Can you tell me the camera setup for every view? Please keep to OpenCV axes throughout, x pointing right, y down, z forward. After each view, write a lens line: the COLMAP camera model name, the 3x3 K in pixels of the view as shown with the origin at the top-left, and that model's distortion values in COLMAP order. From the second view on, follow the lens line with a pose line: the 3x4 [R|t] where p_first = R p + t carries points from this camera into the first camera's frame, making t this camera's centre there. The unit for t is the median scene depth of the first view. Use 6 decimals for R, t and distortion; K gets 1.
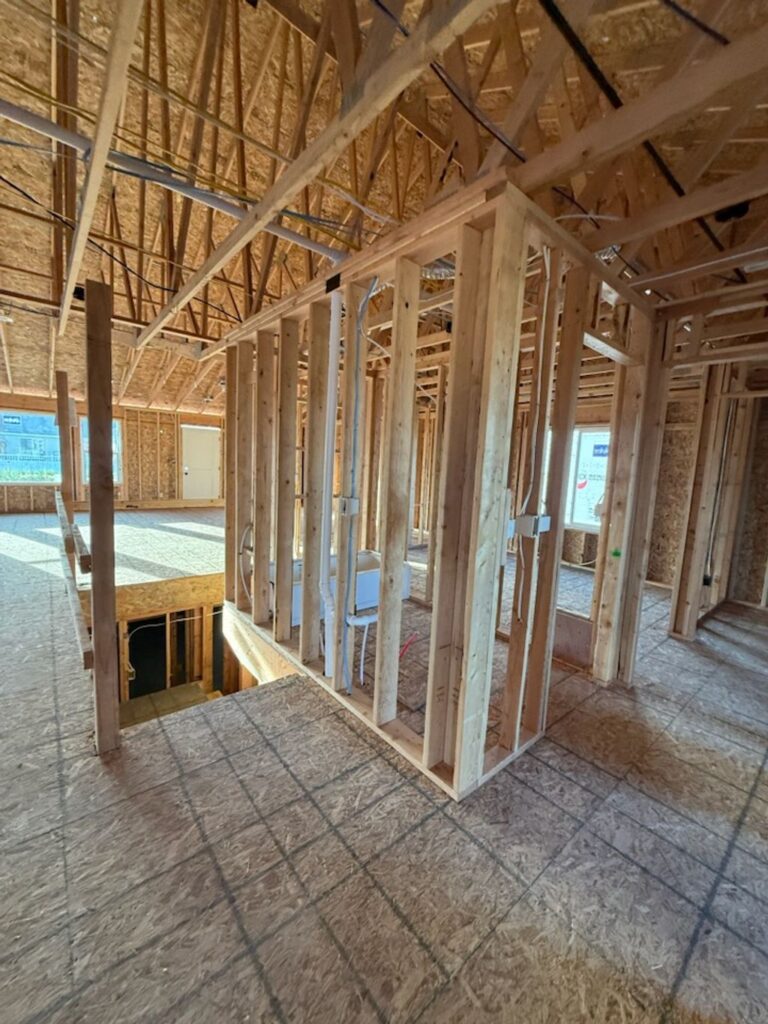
lens RADIAL K [[407.2, 0, 383.0], [0, 407.2, 508.9], [0, 0, 1]] dist [0.000584, 0.000147]
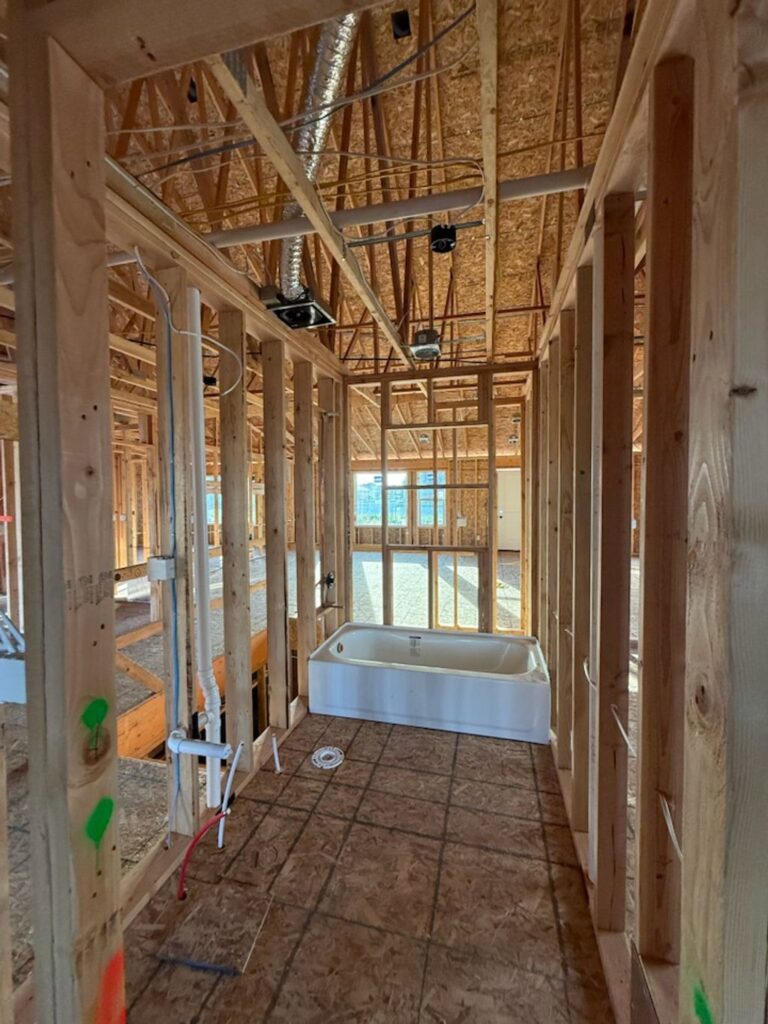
lens RADIAL K [[407.2, 0, 384.3], [0, 407.2, 510.3], [0, 0, 1]] dist [0.000584, 0.000147]
pose [[0.582898, -0.022807, -0.812225, 0.162378], [-0.057875, 0.995902, -0.069498, -0.018502], [0.810482, 0.087518, 0.579189, 0.204617]]
